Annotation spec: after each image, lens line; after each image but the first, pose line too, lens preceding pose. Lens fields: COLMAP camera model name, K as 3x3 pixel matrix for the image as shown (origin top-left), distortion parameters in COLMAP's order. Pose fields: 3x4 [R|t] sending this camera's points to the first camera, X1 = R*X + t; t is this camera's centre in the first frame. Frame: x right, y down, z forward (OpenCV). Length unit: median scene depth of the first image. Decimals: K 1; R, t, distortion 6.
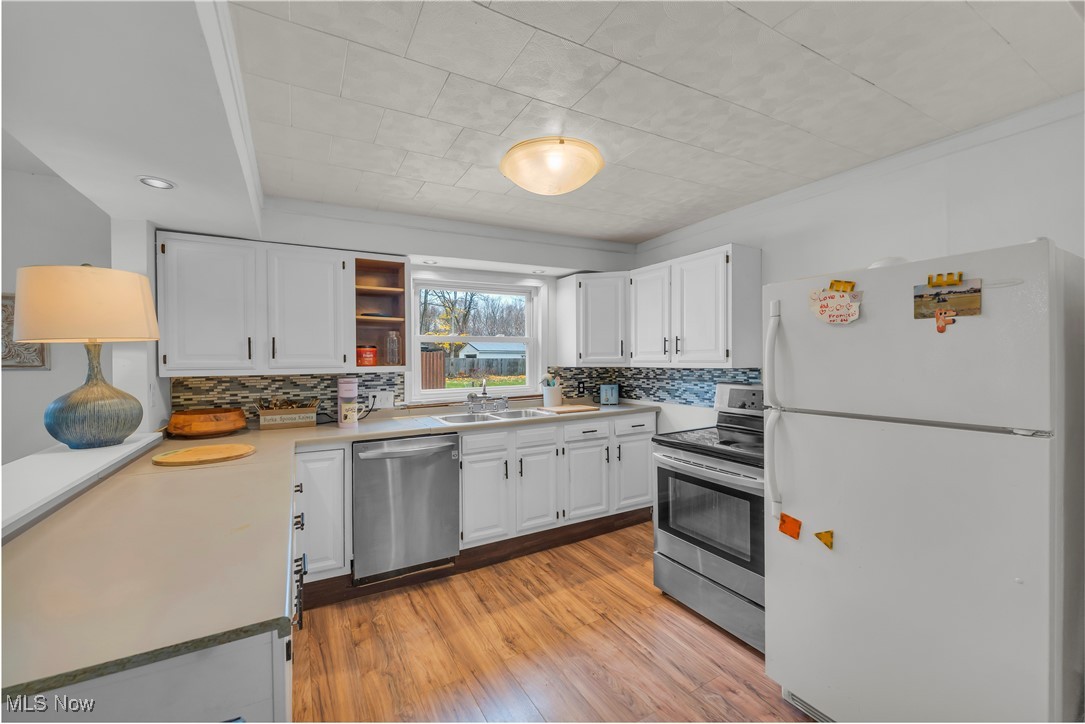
lens RADIAL K [[431.3, 0, 544.0], [0, 431.3, 362.9], [0, 0, 1]] dist [-0.001263, -0.000507]
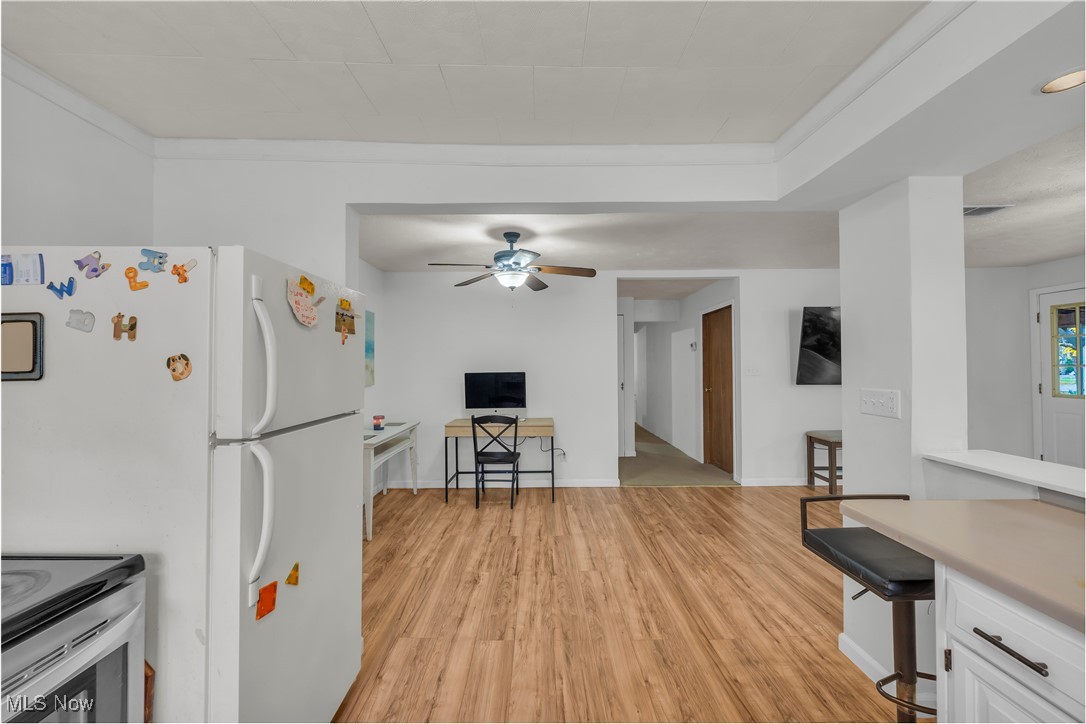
lens RADIAL K [[431.6, 0, 544.2], [0, 431.6, 361.0], [0, 0, 1]] dist [-0.001263, -0.000507]
pose [[-0.869647, 0.016043, 0.493414, -0.106167], [0.014980, 0.999869, -0.006109, -0.001778], [-0.493447, 0.002078, -0.869773, 0.810466]]
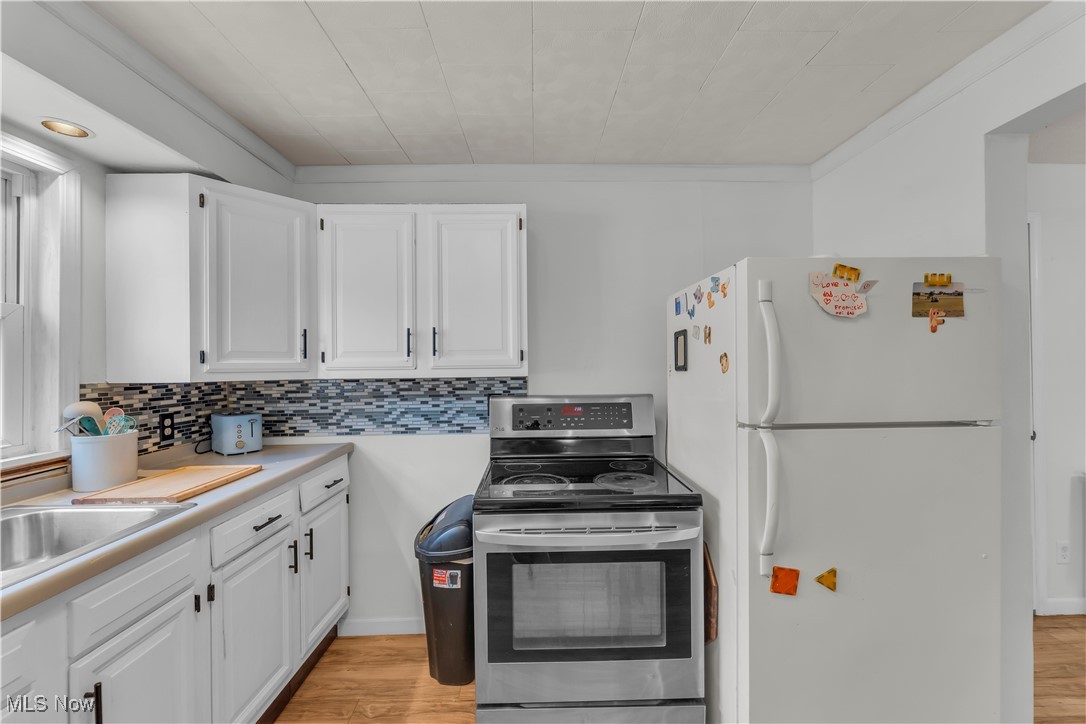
lens RADIAL K [[431.6, 0, 539.5], [0, 431.6, 363.4], [0, 0, 1]] dist [-0.001263, -0.000507]
pose [[0.482831, 0.005373, 0.875697, -0.175103], [0.013745, 0.999811, -0.013714, 0.001280], [-0.875606, 0.018658, 0.482666, 0.585319]]
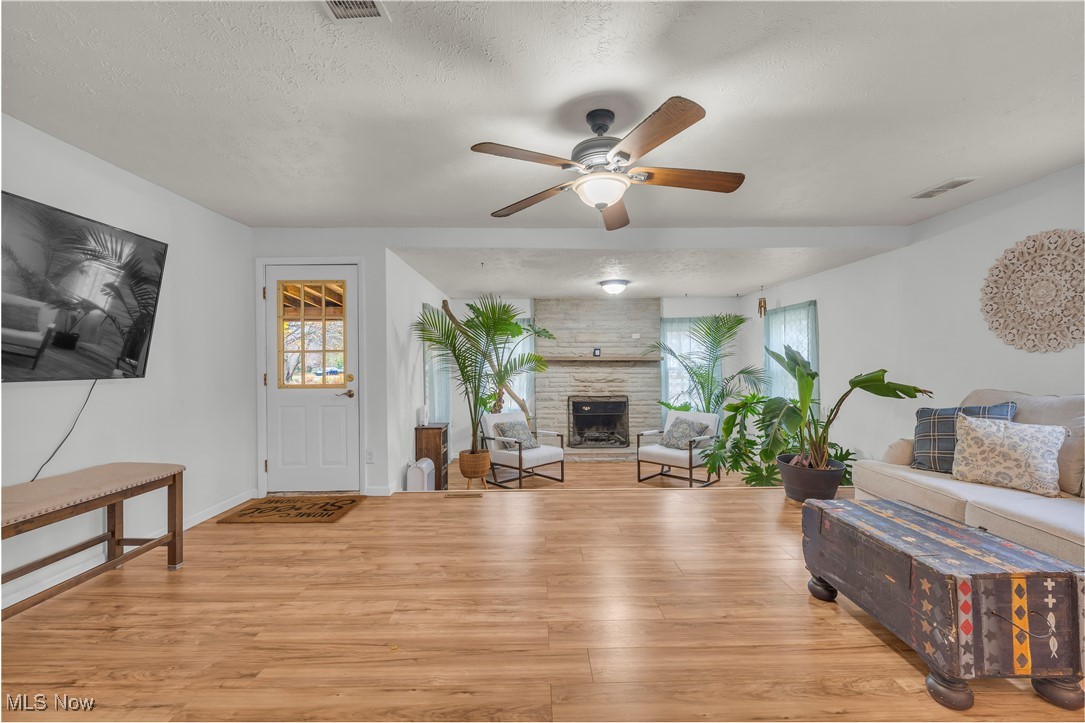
lens RADIAL K [[431.3, 0, 540.4], [0, 431.3, 362.0], [0, 0, 1]] dist [-0.001263, -0.000507]
pose [[-0.489479, 0.005357, -0.871999, -0.185424], [0.004956, 0.999982, 0.003361, 0.065306], [0.872001, -0.002676, -0.489497, -0.137724]]
